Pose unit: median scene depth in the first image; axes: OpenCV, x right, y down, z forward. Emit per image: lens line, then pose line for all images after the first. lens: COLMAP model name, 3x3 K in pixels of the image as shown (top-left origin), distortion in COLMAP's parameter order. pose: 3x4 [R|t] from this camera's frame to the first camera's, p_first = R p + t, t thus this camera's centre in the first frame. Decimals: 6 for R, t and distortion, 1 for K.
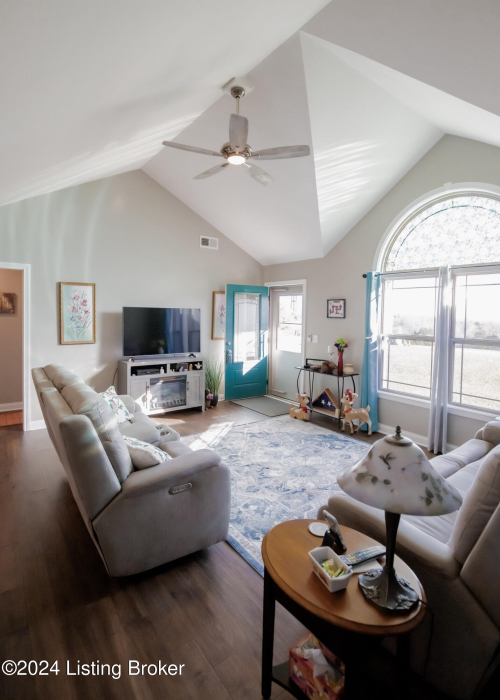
lens RADIAL K [[354.9, 0, 241.6], [0, 354.9, 319.1], [0, 0, 1]] dist [-0.034696, 0.005415]
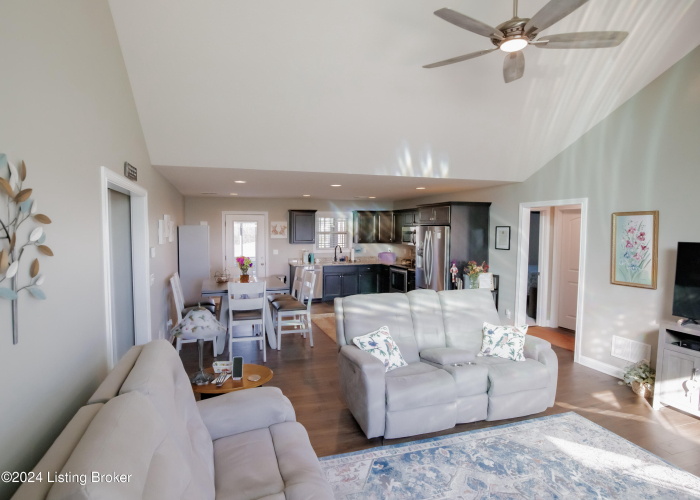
lens RADIAL K [[354.9, 0, 322.5], [0, 354.9, 247.1], [0, 0, 1]] dist [-0.034696, 0.005415]
pose [[-0.365361, 0.027705, -0.930453, 0.543313], [-0.033746, 0.998506, 0.042982, -0.030471], [0.930254, 0.047103, -0.363880, 0.598461]]
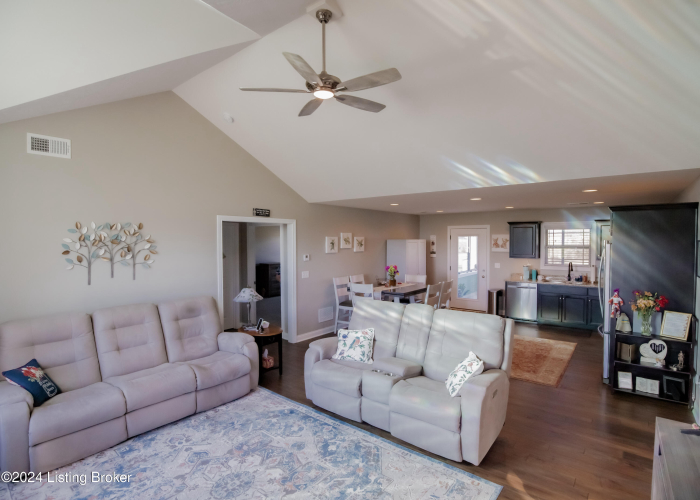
lens RADIAL K [[354.9, 0, 350.1], [0, 354.9, 248.2], [0, 0, 1]] dist [-0.034696, 0.005415]
pose [[-0.968315, -0.012140, -0.249438, 0.103664], [-0.024088, 0.998701, 0.044904, -0.067148], [0.248569, 0.049490, -0.967349, 1.232797]]
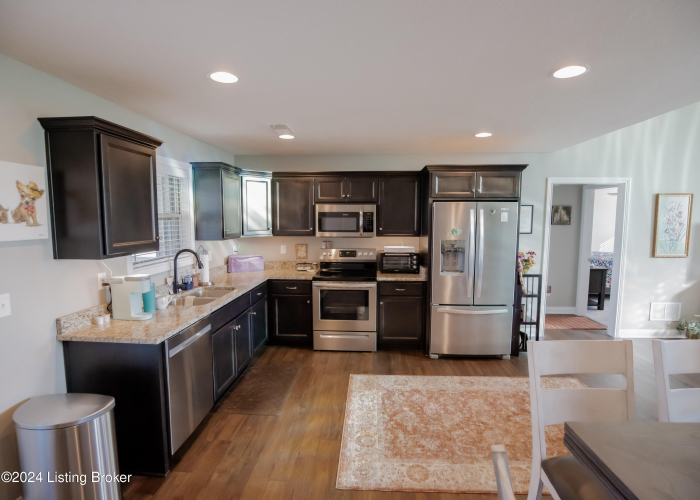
lens RADIAL K [[354.9, 0, 343.3], [0, 354.9, 251.8], [0, 0, 1]] dist [-0.034696, 0.005415]
pose [[0.751244, 0.044101, -0.658550, -0.500296], [-0.002064, 0.997917, 0.064472, -0.003411], [0.660022, -0.047075, 0.749770, -0.294851]]
